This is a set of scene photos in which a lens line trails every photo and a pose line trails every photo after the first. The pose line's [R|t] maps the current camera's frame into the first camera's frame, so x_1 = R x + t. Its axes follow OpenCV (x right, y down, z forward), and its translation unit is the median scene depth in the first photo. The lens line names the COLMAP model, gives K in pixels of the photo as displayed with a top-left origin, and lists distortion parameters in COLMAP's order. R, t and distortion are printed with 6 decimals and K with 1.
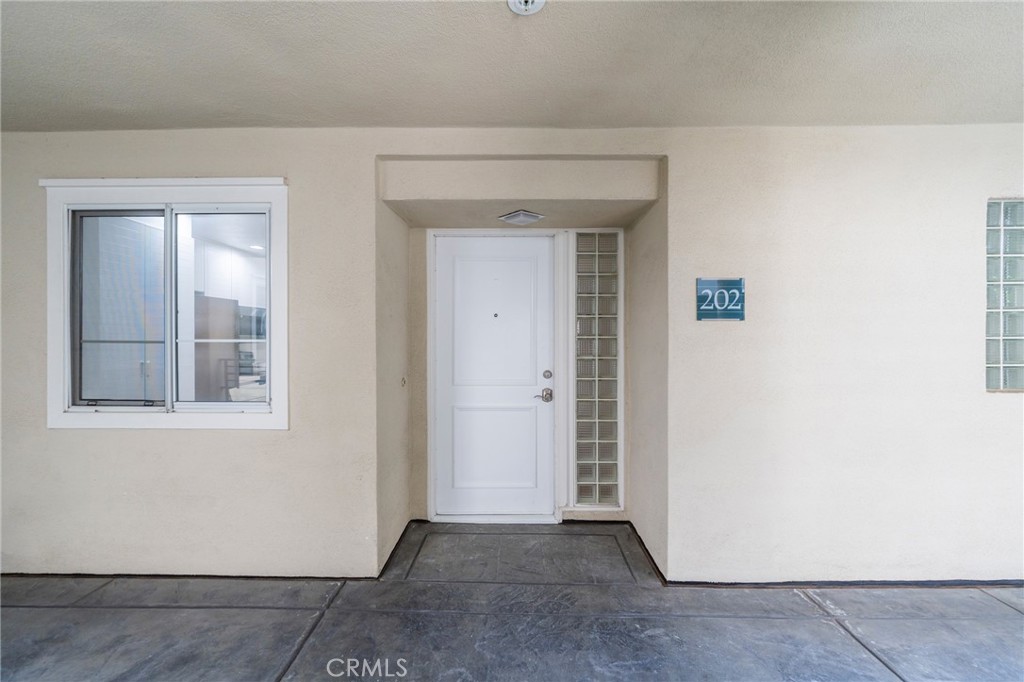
lens RADIAL K [[407.0, 0, 510.8], [0, 407.0, 347.9], [0, 0, 1]] dist [-0.002479, -0.000327]
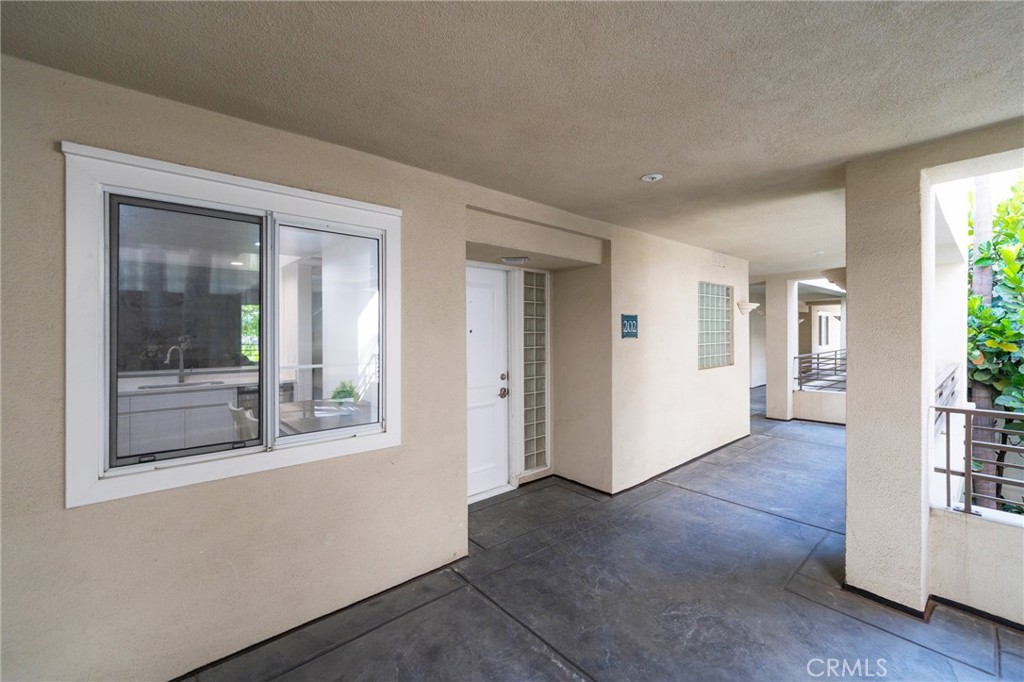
lens RADIAL K [[407.0, 0, 510.8], [0, 407.0, 347.9], [0, 0, 1]] dist [-0.002479, -0.000327]
pose [[0.756189, -0.026412, 0.653820, -1.017091], [0.023179, 0.999639, 0.013574, -0.061578], [-0.653942, 0.004891, 0.756529, 0.004723]]
